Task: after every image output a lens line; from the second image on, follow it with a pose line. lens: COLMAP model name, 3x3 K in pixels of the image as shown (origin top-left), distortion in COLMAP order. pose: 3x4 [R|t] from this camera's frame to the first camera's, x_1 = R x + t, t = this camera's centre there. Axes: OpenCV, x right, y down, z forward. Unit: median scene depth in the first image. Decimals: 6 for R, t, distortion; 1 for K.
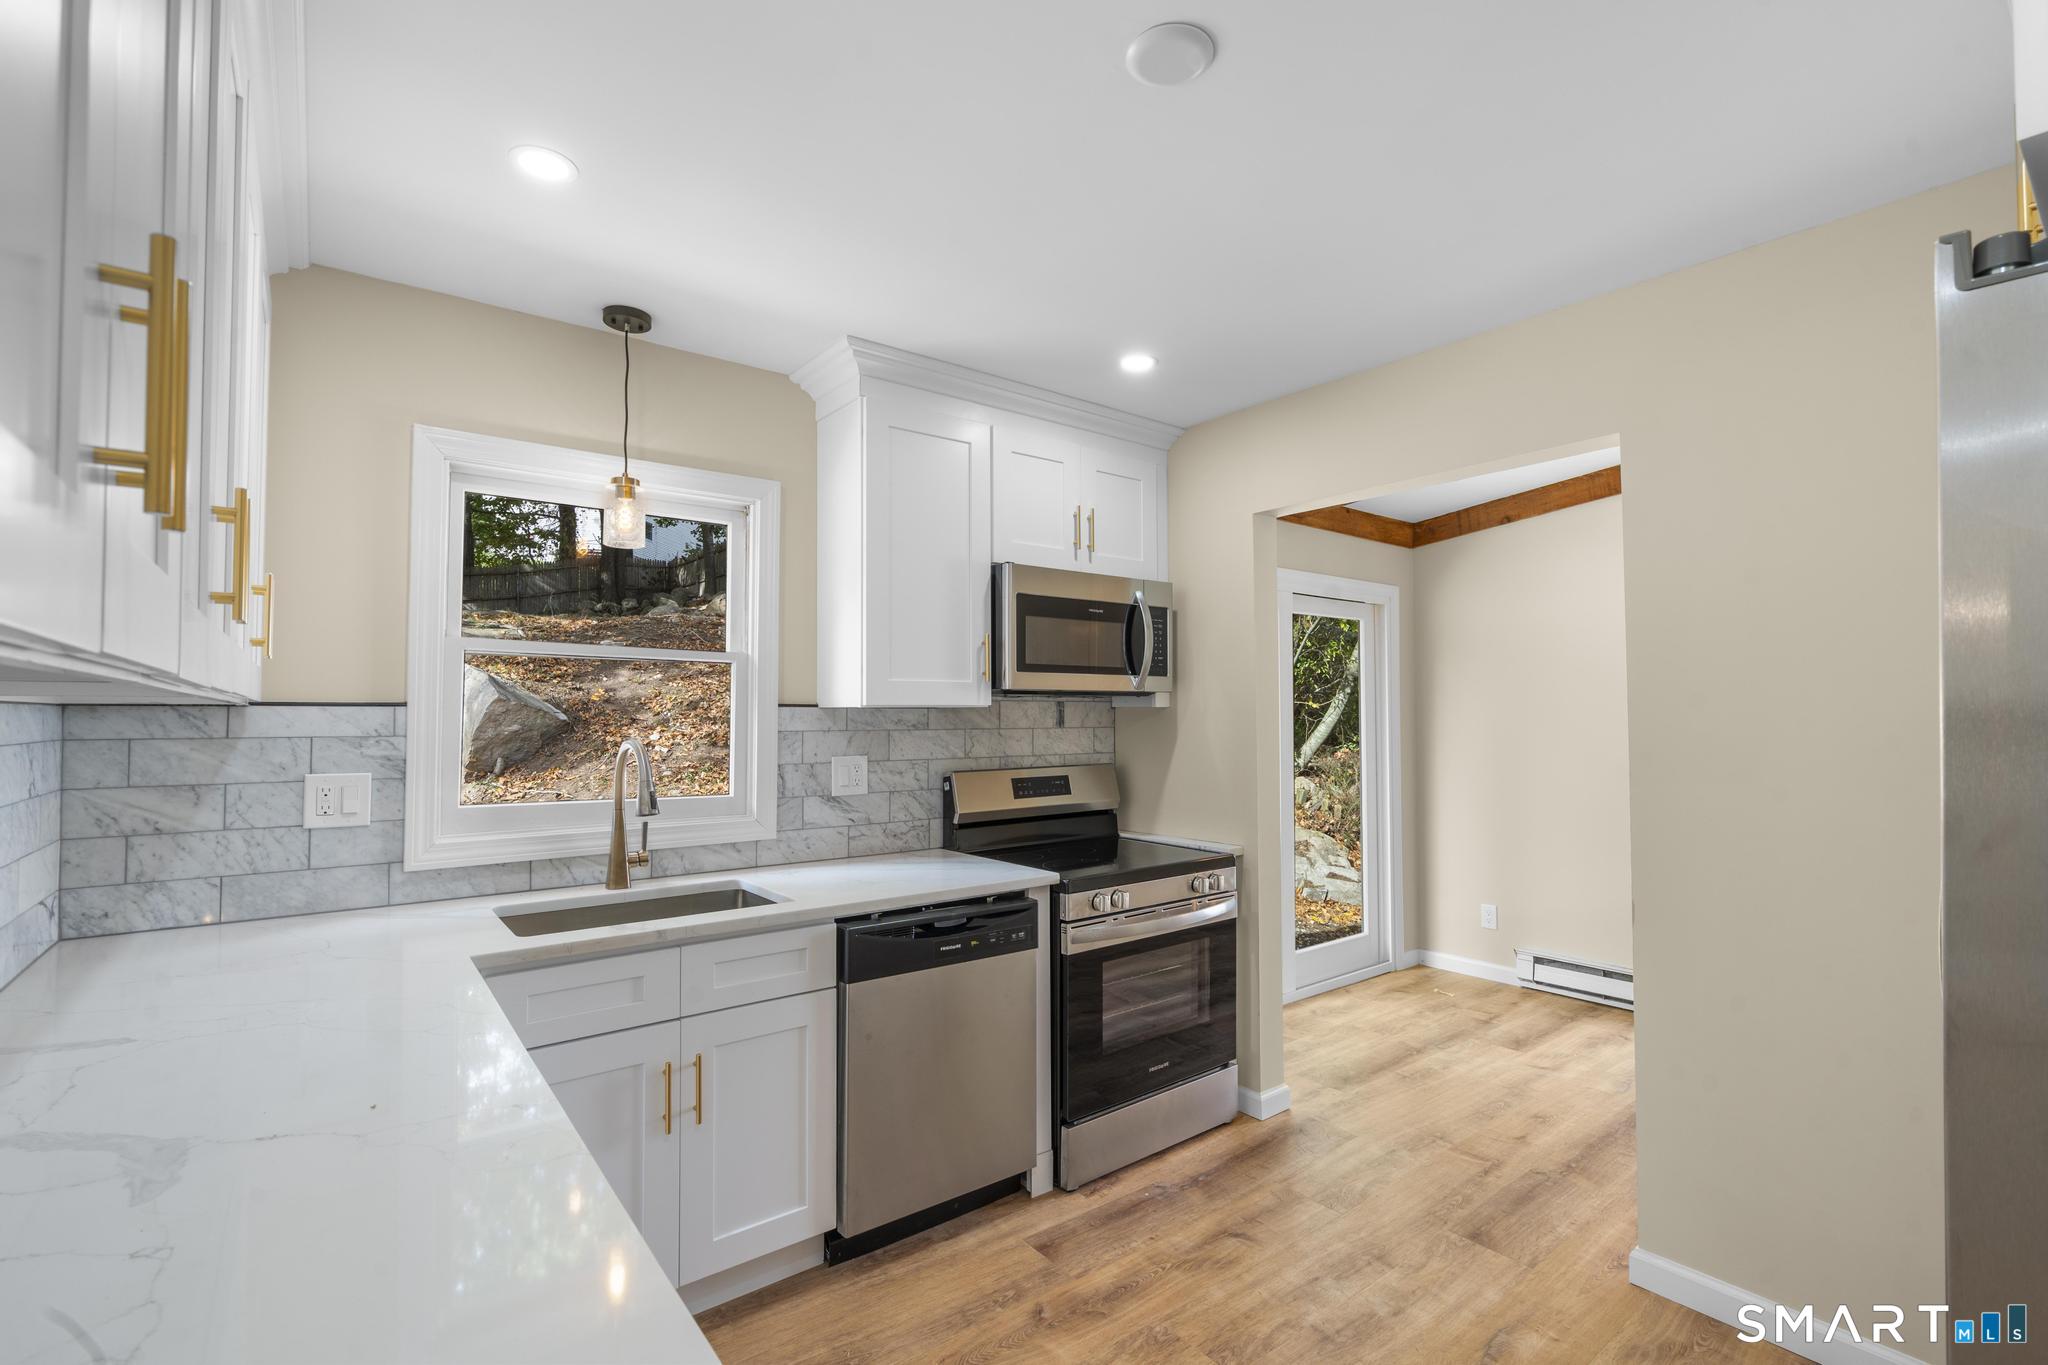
lens RADIAL K [[918.4, 0, 1022.2], [0, 918.4, 693.6], [0, 0, 1]] dist [-0.008204, 0.003875]
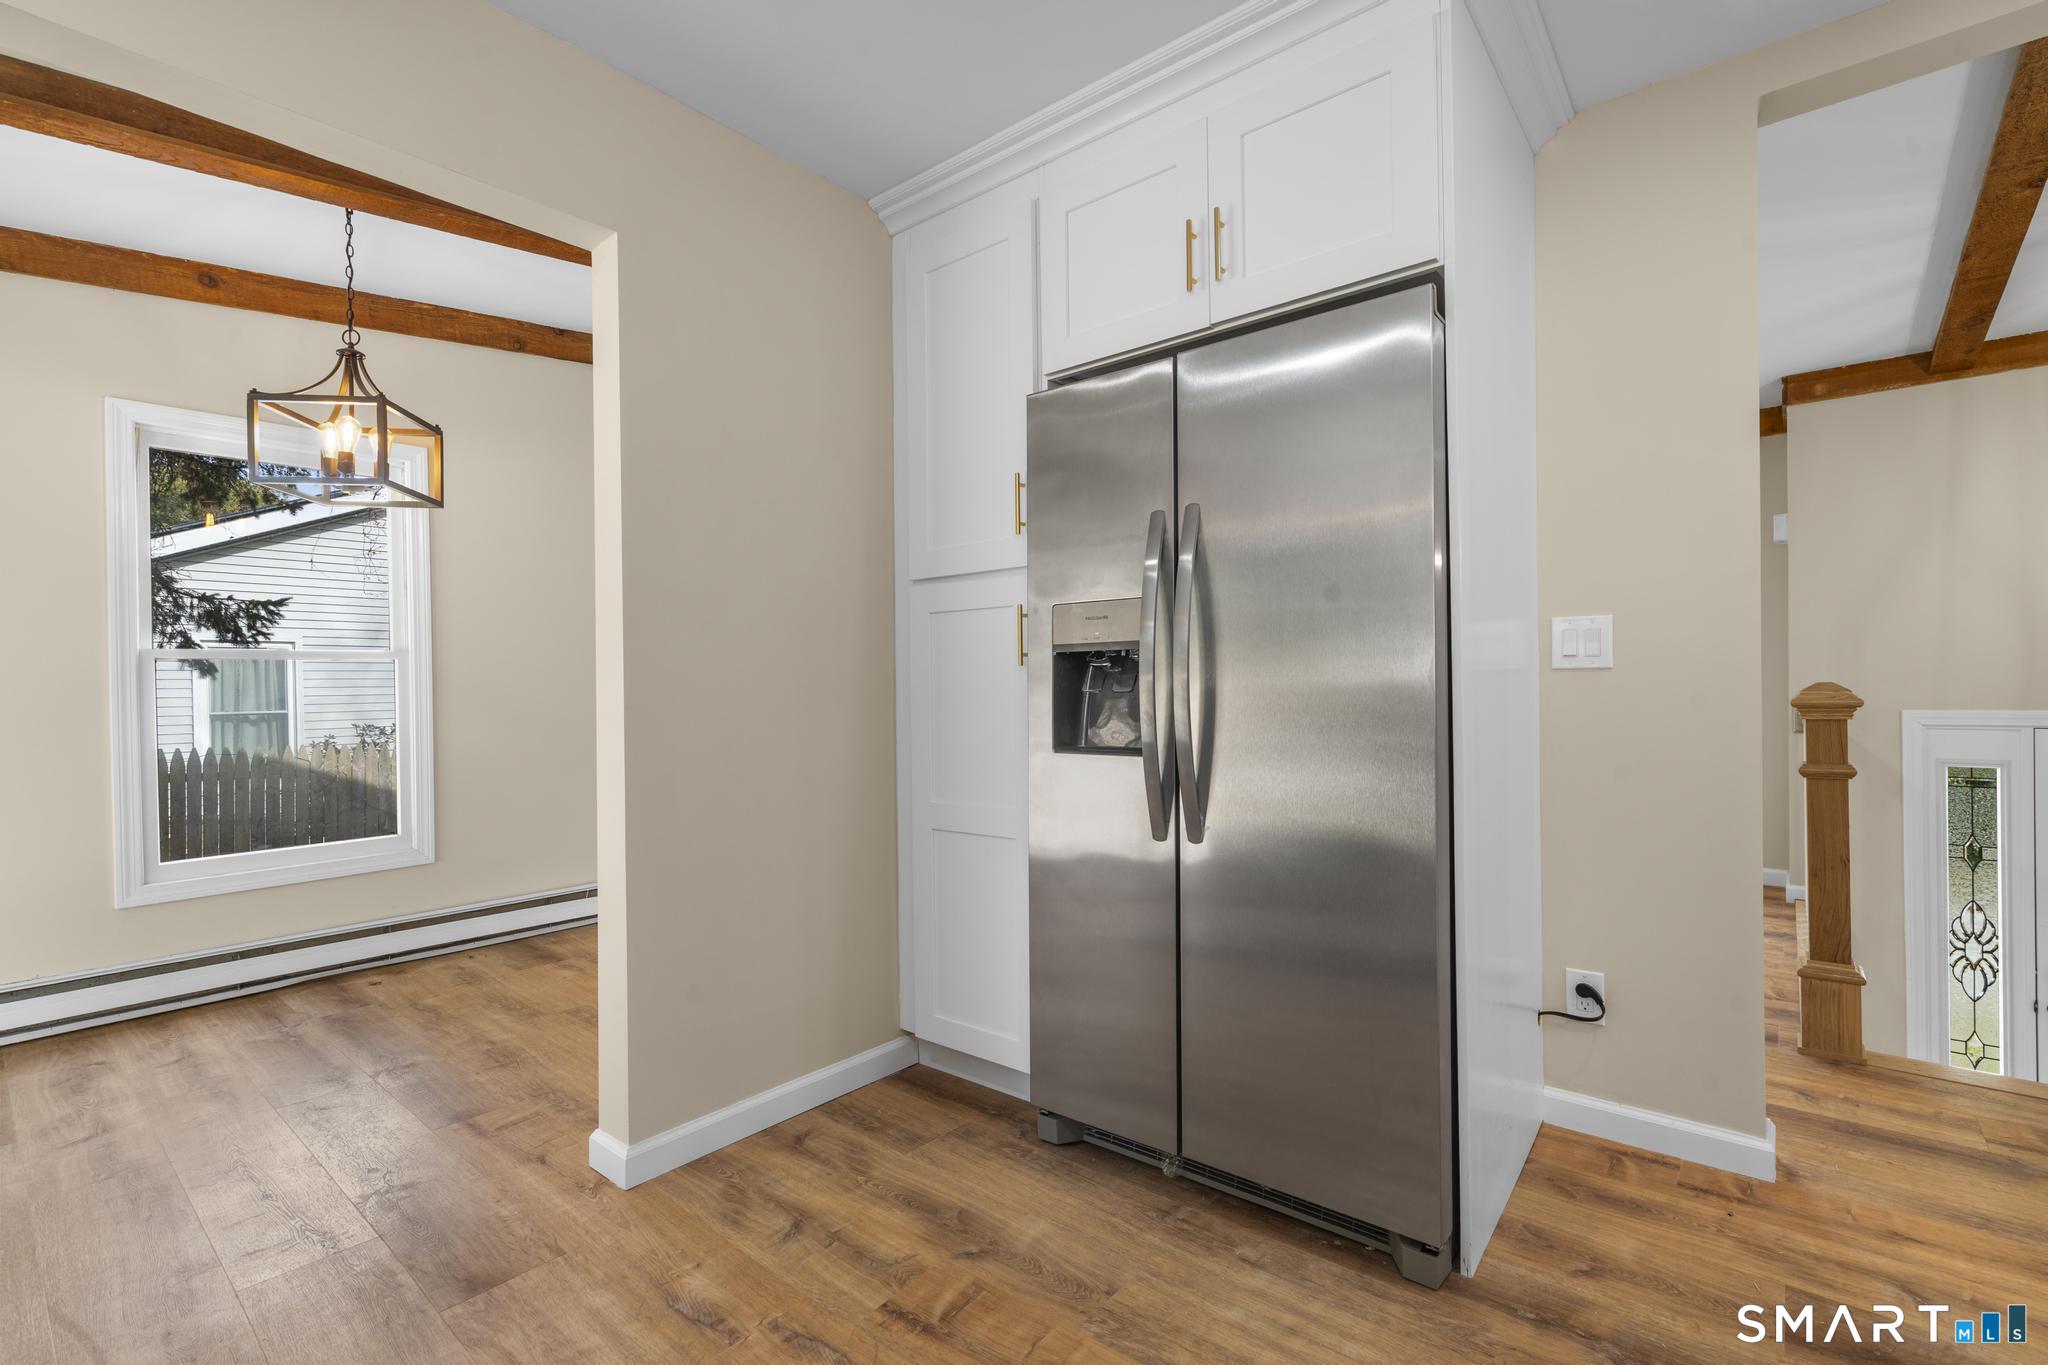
lens RADIAL K [[918.4, 0, 1017.6], [0, 918.4, 683.0], [0, 0, 1]] dist [-0.008204, 0.003875]
pose [[-0.208449, 0.004543, 0.978023, -0.241388], [-0.010652, 0.999919, -0.006915, 0.121830], [-0.977975, -0.011859, -0.208383, 0.668801]]
